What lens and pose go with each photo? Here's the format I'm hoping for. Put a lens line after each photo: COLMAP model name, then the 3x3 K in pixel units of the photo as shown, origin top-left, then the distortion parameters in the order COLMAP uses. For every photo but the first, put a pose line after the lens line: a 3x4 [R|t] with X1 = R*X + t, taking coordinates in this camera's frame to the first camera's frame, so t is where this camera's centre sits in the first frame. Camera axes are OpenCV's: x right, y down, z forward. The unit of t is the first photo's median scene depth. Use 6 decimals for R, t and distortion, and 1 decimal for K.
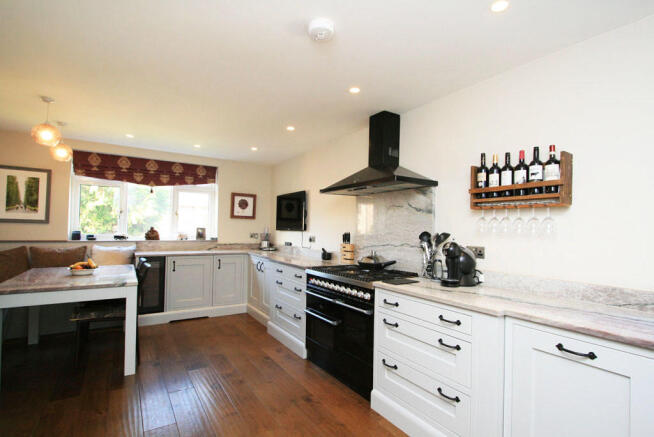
lens RADIAL K [[323.5, 0, 327.0], [0, 323.5, 218.5], [0, 0, 1]] dist [0.000998, 0.000044]
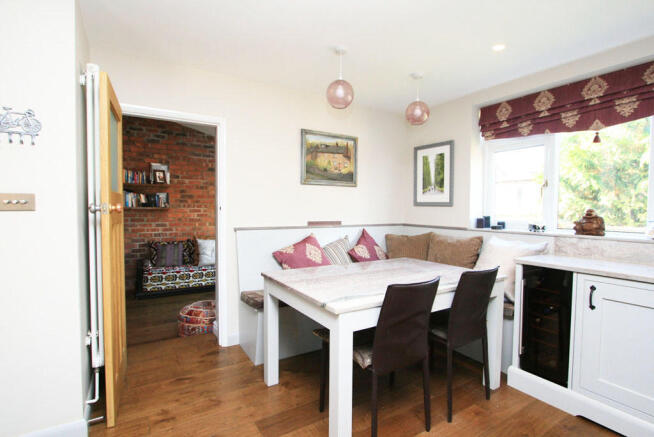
lens RADIAL K [[323.5, 0, 327.0], [0, 323.5, 218.5], [0, 0, 1]] dist [0.000998, 0.000044]
pose [[-0.015152, 0.017751, -0.999728, -0.027404], [0.025325, 0.999528, 0.017364, 0.023206], [0.999564, -0.025055, -0.015595, 0.661308]]
